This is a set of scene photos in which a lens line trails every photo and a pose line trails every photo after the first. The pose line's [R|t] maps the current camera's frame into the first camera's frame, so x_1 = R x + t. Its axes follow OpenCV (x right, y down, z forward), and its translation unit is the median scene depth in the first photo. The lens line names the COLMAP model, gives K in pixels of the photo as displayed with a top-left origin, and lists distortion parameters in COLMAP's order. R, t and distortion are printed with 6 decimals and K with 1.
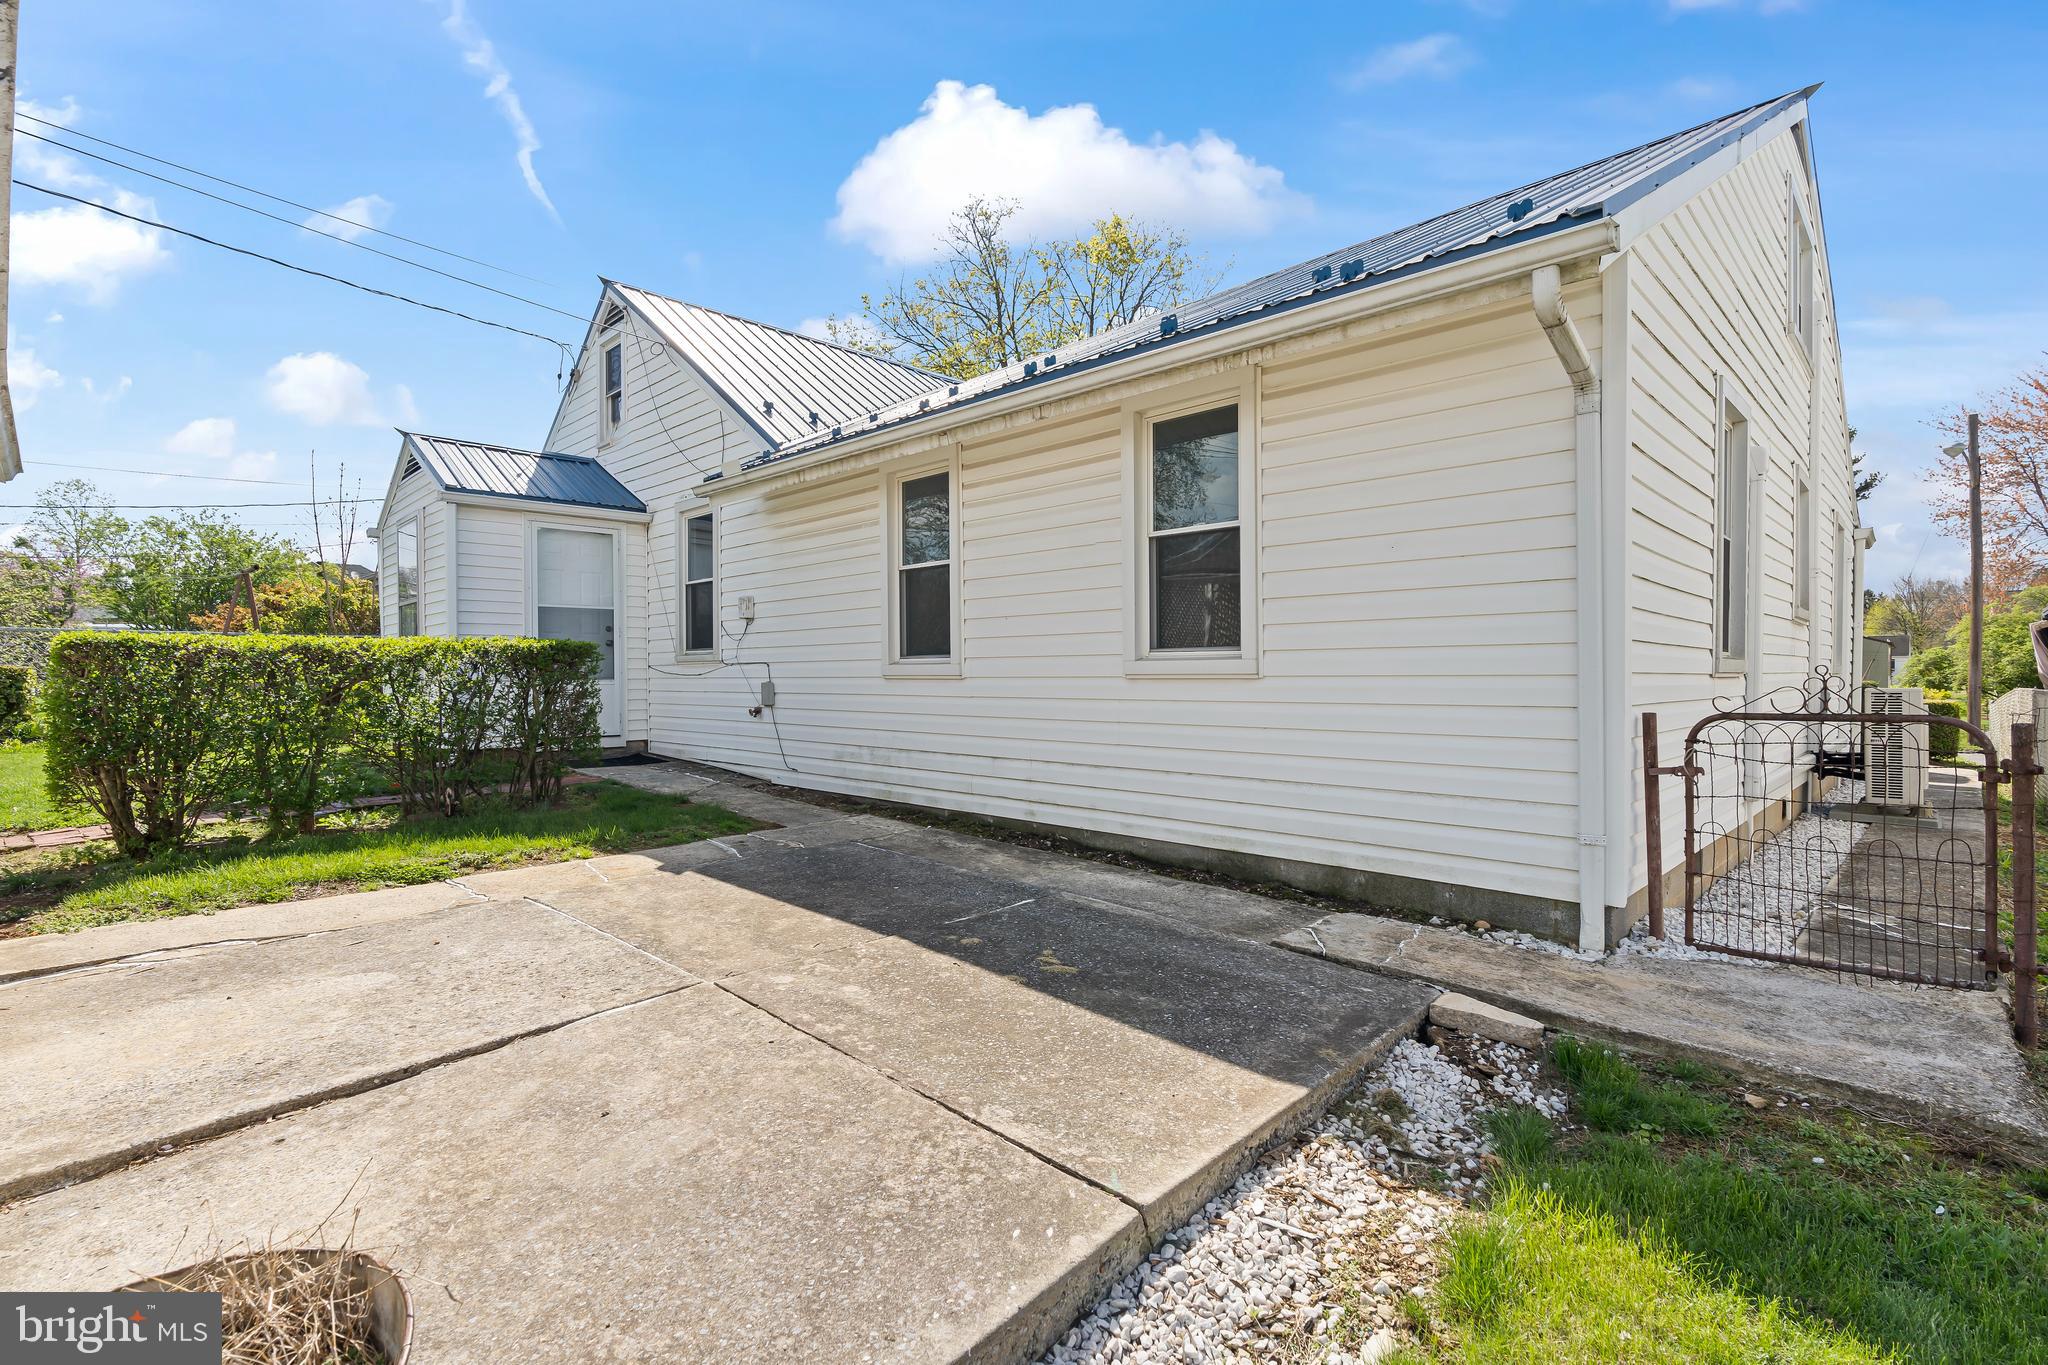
lens RADIAL K [[934.7, 0, 1027.6], [0, 934.7, 676.0], [0, 0, 1]] dist [-0.000524, 0.000847]
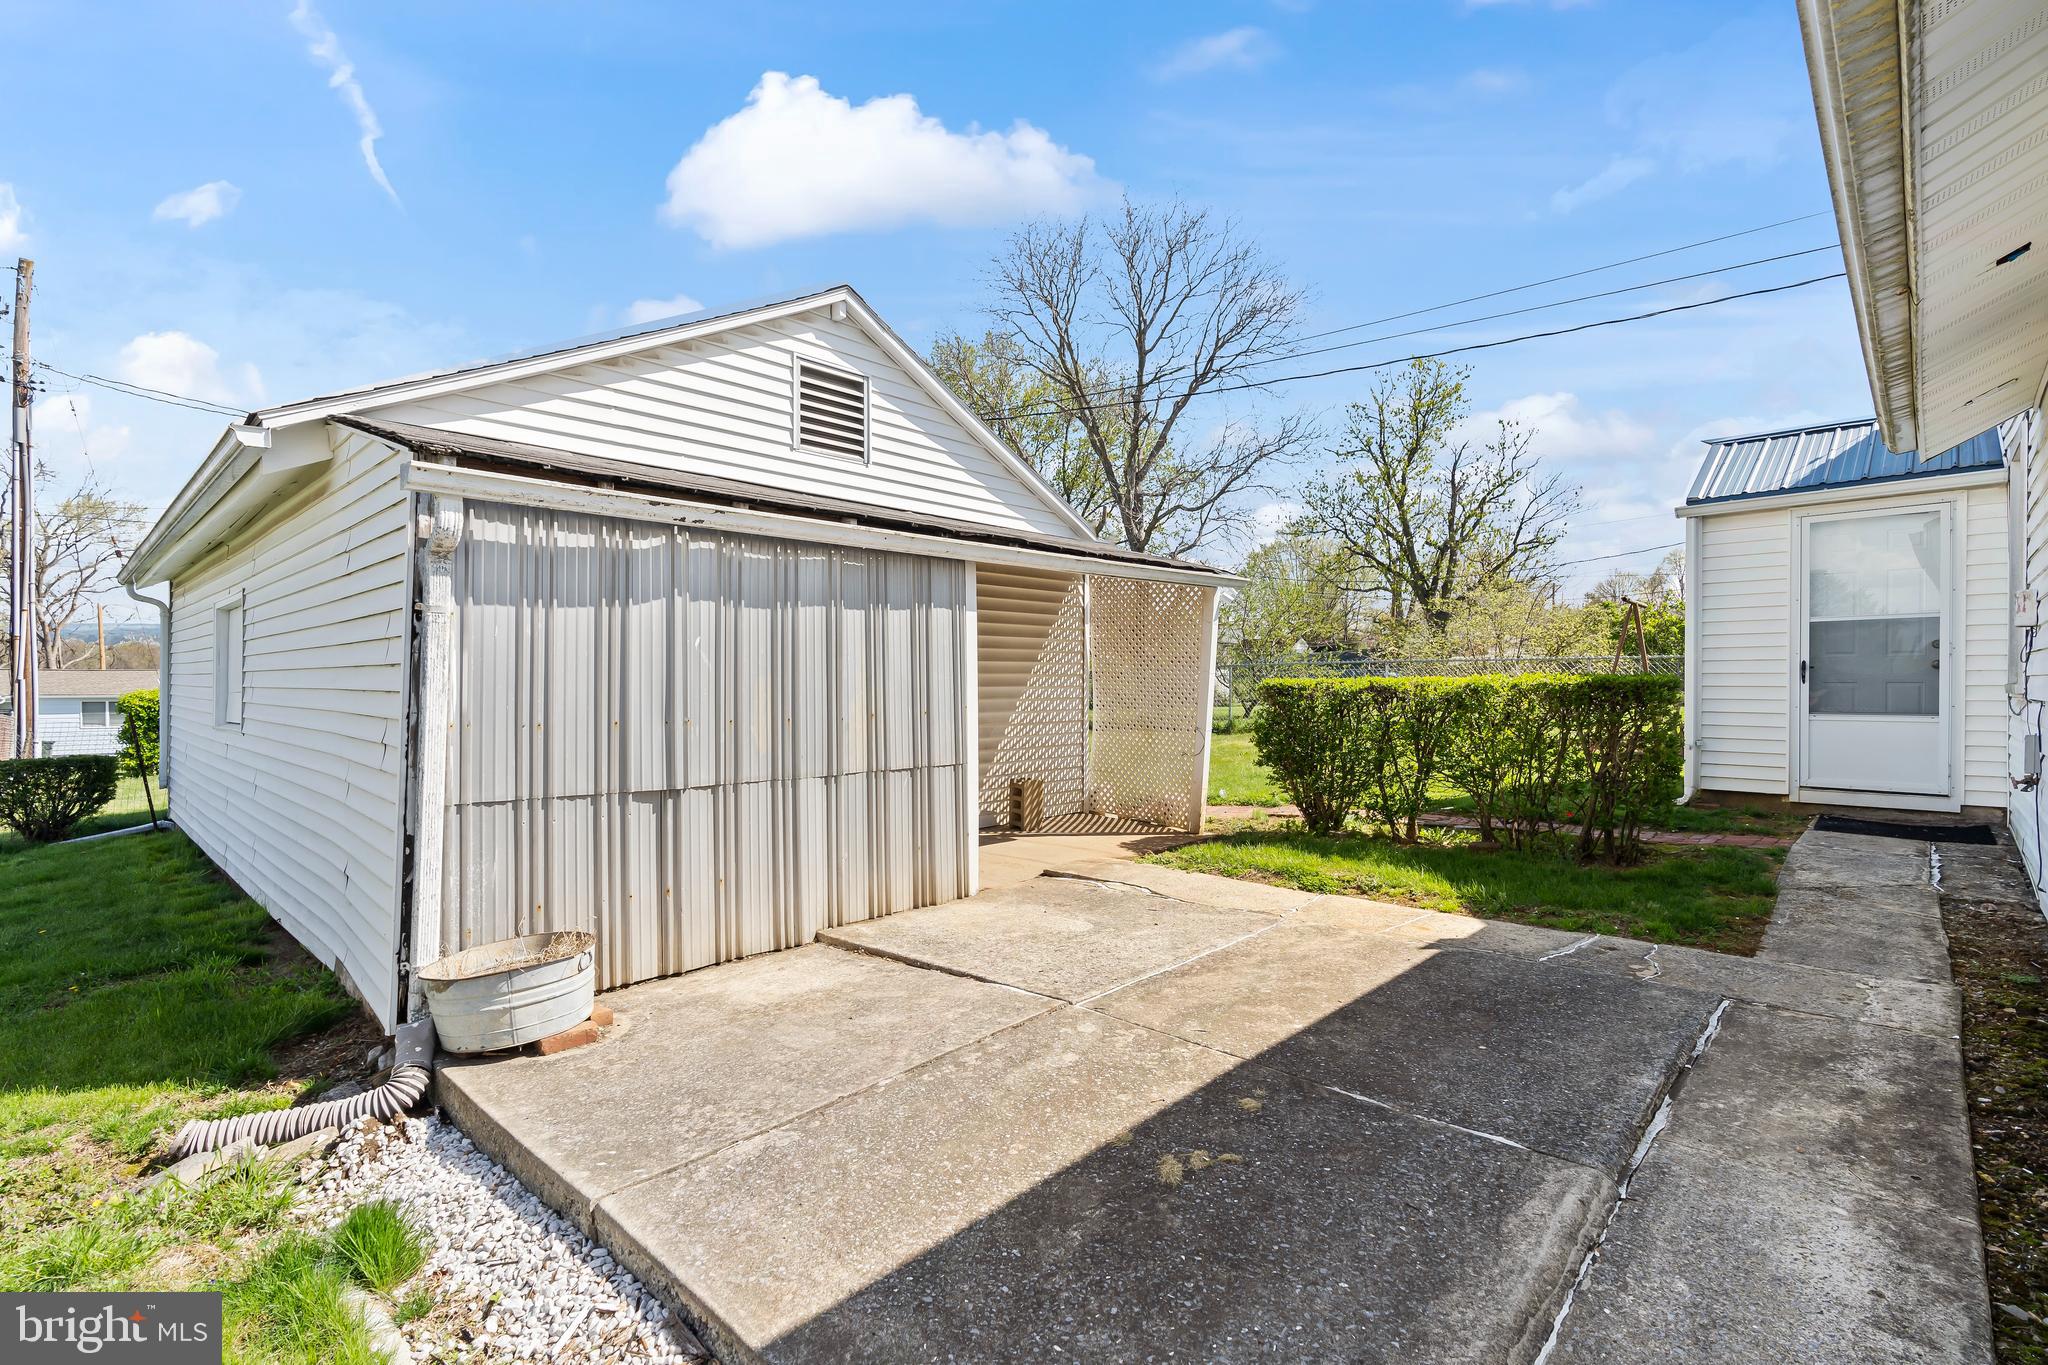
lens RADIAL K [[934.7, 0, 1022.4], [0, 934.7, 682.9], [0, 0, 1]] dist [-0.000524, 0.000847]
pose [[-0.009151, 0.003999, -0.999950, 0.821861], [0.001419, 0.999991, 0.003986, -0.075748], [0.999957, -0.001382, -0.009156, 0.955513]]
